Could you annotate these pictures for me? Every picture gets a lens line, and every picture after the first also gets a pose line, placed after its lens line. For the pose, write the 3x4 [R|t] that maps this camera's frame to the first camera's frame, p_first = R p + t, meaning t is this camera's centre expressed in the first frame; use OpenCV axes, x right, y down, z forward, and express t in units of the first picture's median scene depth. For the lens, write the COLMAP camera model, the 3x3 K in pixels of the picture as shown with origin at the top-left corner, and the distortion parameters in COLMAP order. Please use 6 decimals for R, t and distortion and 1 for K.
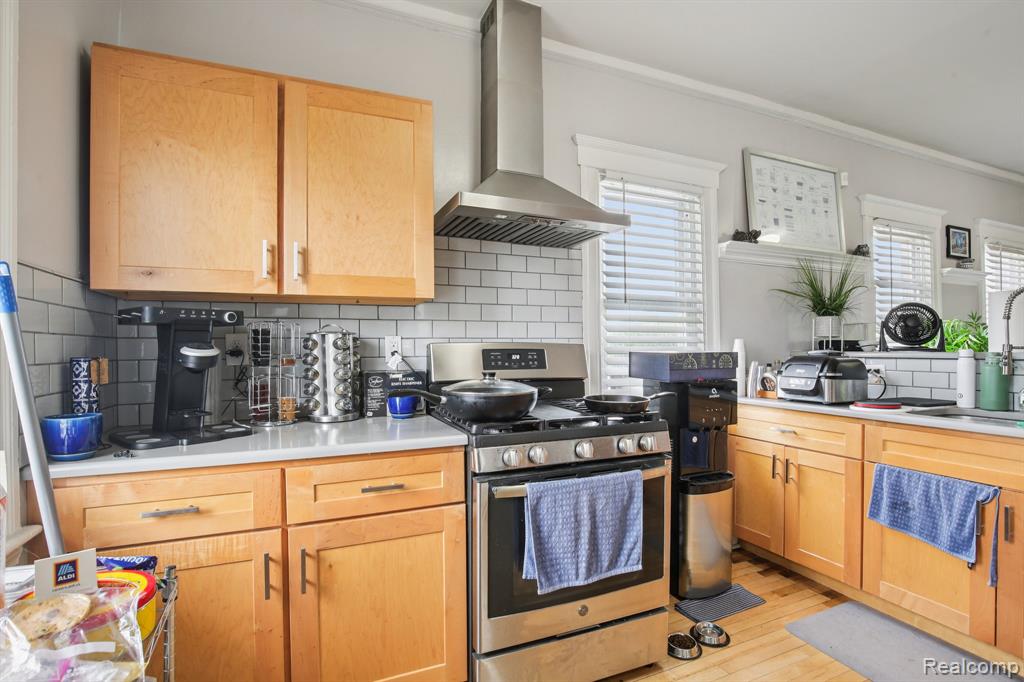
lens RADIAL K [[480.9, 0, 508.4], [0, 480.9, 345.3], [0, 0, 1]] dist [-0.025368, -0.000092]
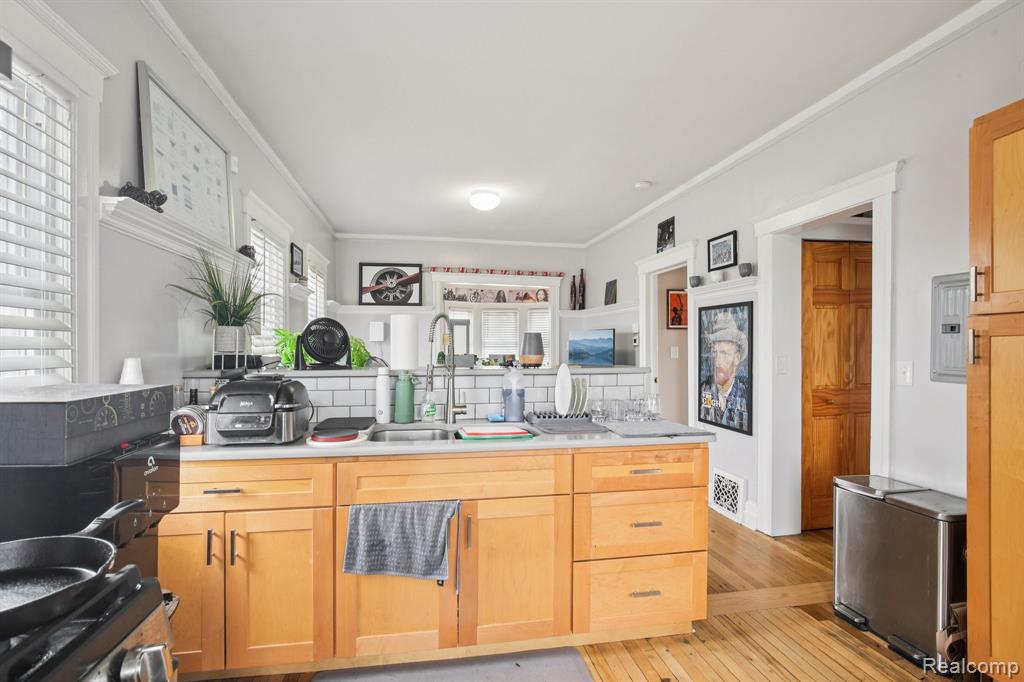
lens RADIAL K [[480.9, 0, 509.6], [0, 480.9, 343.7], [0, 0, 1]] dist [-0.025368, -0.000092]
pose [[0.230246, 0.008917, 0.973092, -0.005729], [-0.006488, 0.999950, -0.007628, -0.036819], [-0.973111, -0.004557, 0.230293, 0.460951]]
